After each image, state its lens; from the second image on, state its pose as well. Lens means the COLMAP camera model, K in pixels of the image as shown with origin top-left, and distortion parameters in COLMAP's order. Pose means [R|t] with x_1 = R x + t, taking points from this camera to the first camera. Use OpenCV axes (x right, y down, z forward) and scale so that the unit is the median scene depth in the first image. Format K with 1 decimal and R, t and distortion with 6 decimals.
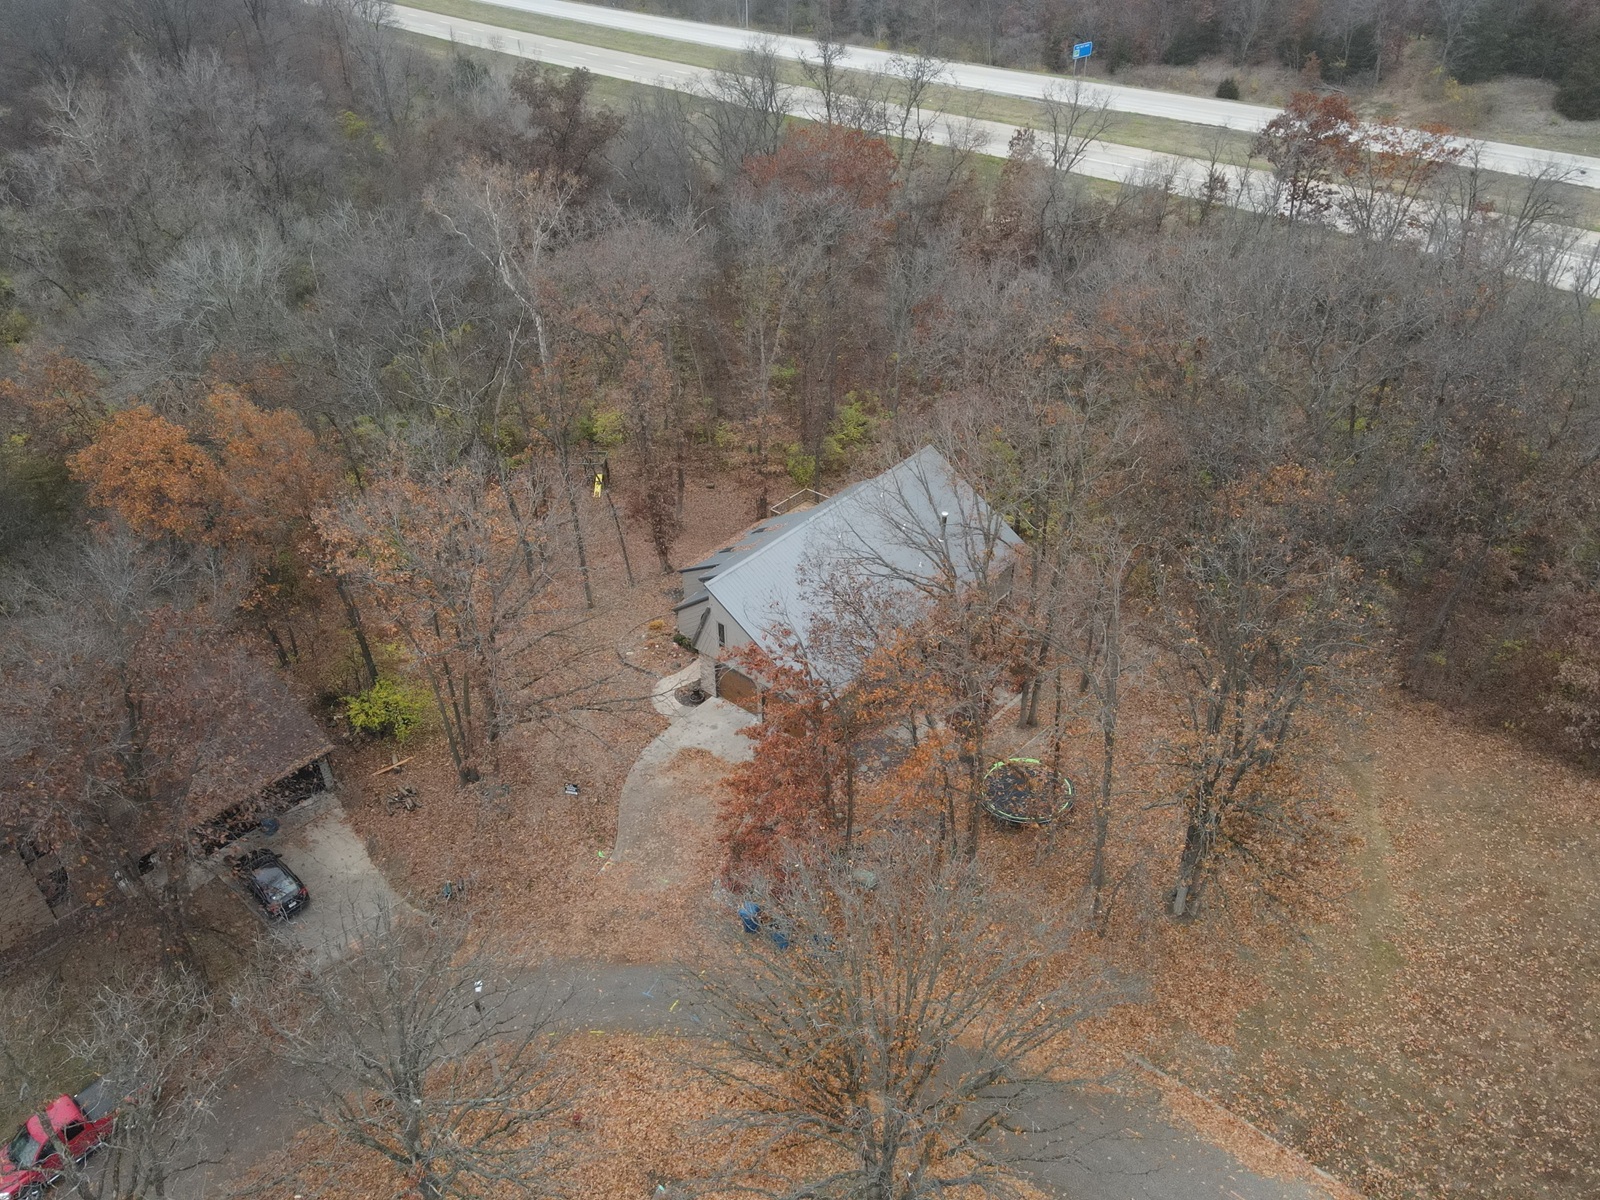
lens RADIAL K [[1099.5, 0, 802.6], [0, 1099.5, 595.2], [0, 0, 1]] dist [-0.010010, -0.000359]
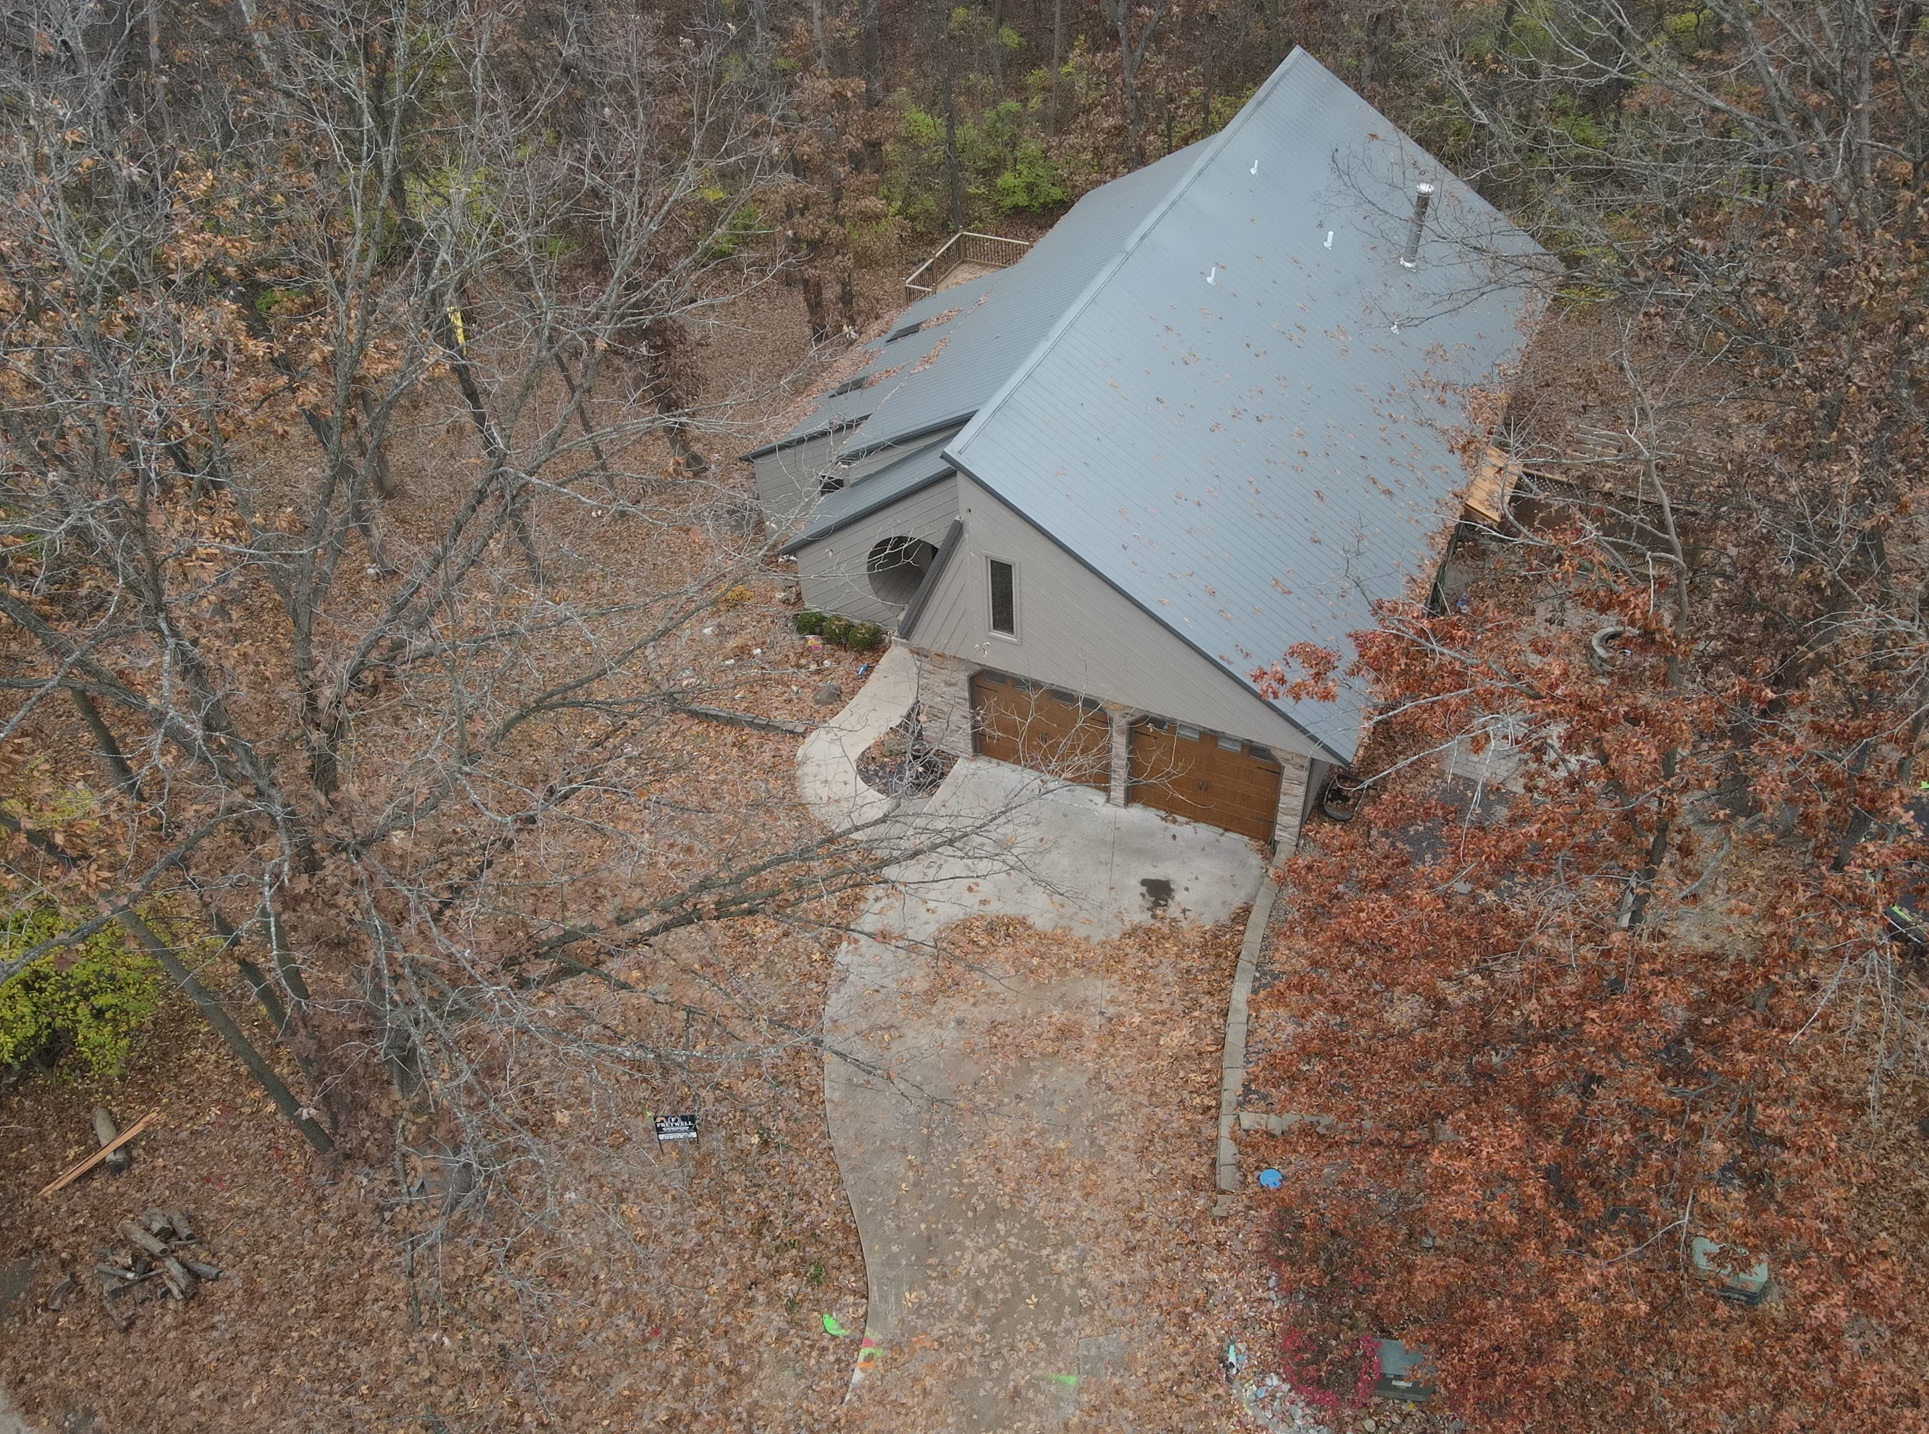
lens RADIAL K [[1325.5, 0, 964.9], [0, 1325.5, 727.7], [0, 0, 1]] dist [-0.010010, -0.000359]
pose [[0.965840, -0.196560, 0.168868, -0.160844], [0.164877, 0.968861, 0.184728, -0.002138], [-0.199920, -0.150575, 0.968173, 0.579212]]
